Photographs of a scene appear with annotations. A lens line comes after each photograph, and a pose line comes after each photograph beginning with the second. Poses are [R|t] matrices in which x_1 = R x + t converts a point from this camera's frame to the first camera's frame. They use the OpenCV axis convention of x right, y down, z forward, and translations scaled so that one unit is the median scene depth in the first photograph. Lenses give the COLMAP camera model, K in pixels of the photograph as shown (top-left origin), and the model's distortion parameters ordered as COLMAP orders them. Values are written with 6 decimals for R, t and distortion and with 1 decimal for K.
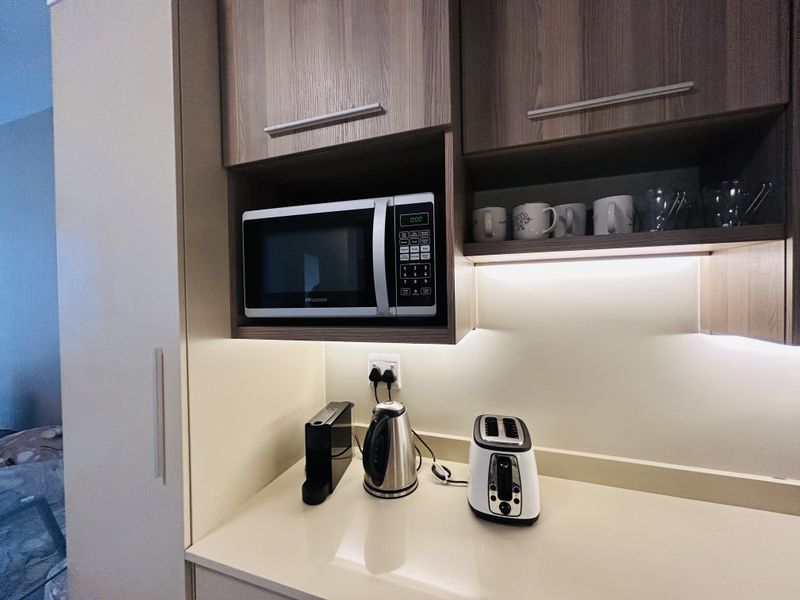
lens RADIAL K [[326.0, 0, 397.5], [0, 326.0, 297.6], [0, 0, 1]] dist [-0.000251, 0.000465]
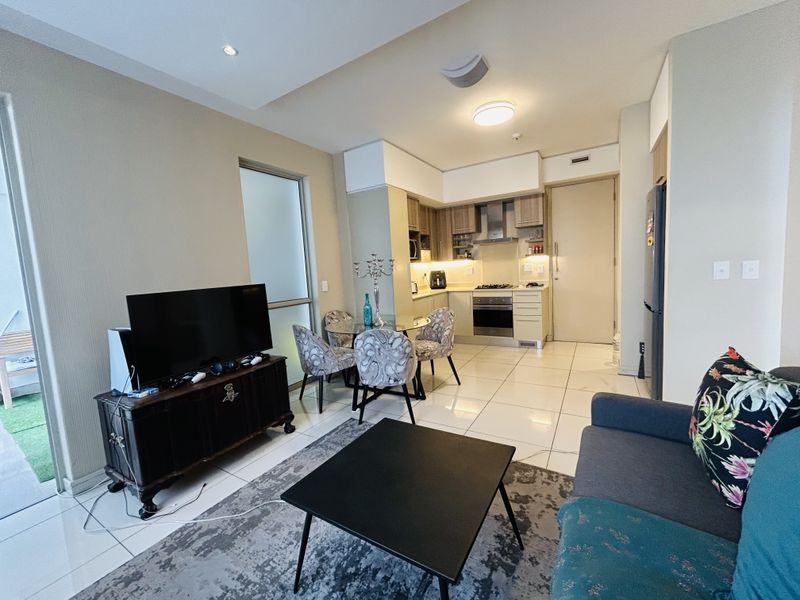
lens RADIAL K [[326.0, 0, 397.5], [0, 326.0, 297.6], [0, 0, 1]] dist [-0.000251, 0.000465]
pose [[0.206611, -0.083043, 0.974893, -5.980627], [0.063978, 0.995406, 0.071232, 0.319077], [-0.976329, 0.047654, 0.210974, 0.038910]]
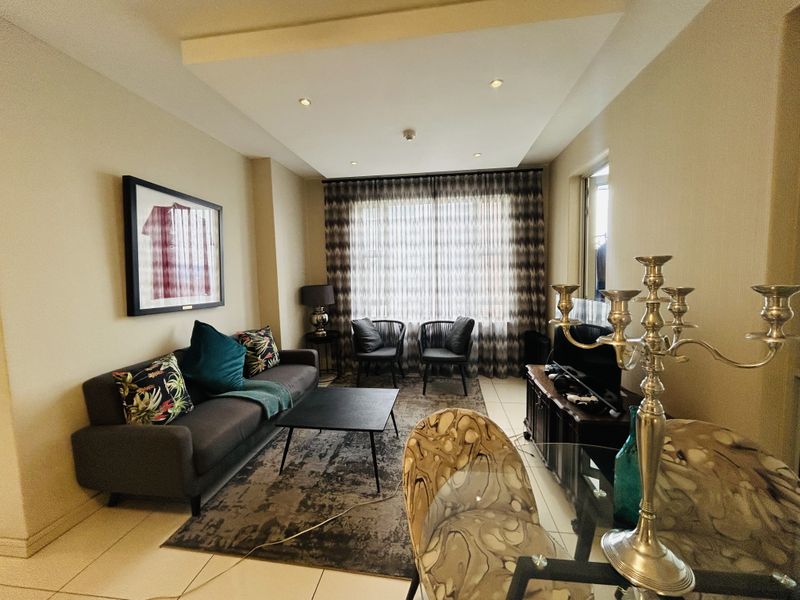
lens RADIAL K [[326.0, 0, 397.5], [0, 326.0, 297.6], [0, 0, 1]] dist [-0.000251, 0.000465]
pose [[0.205824, 0.087307, -0.974687, -1.138517], [0.013121, 0.995676, 0.091957, 0.055473], [0.978501, -0.031716, 0.203788, 0.305144]]
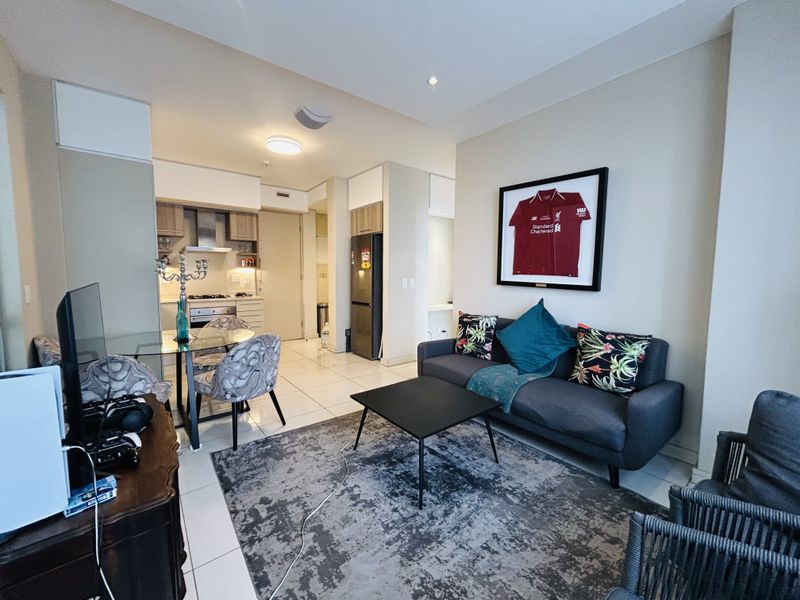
lens RADIAL K [[326.0, 0, 397.5], [0, 326.0, 297.6], [0, 0, 1]] dist [-0.000251, 0.000465]
pose [[-0.847921, -0.027578, 0.529404, -5.583240], [0.013939, 0.997141, 0.074268, 0.290497], [-0.529939, 0.070353, -0.845113, 2.904515]]
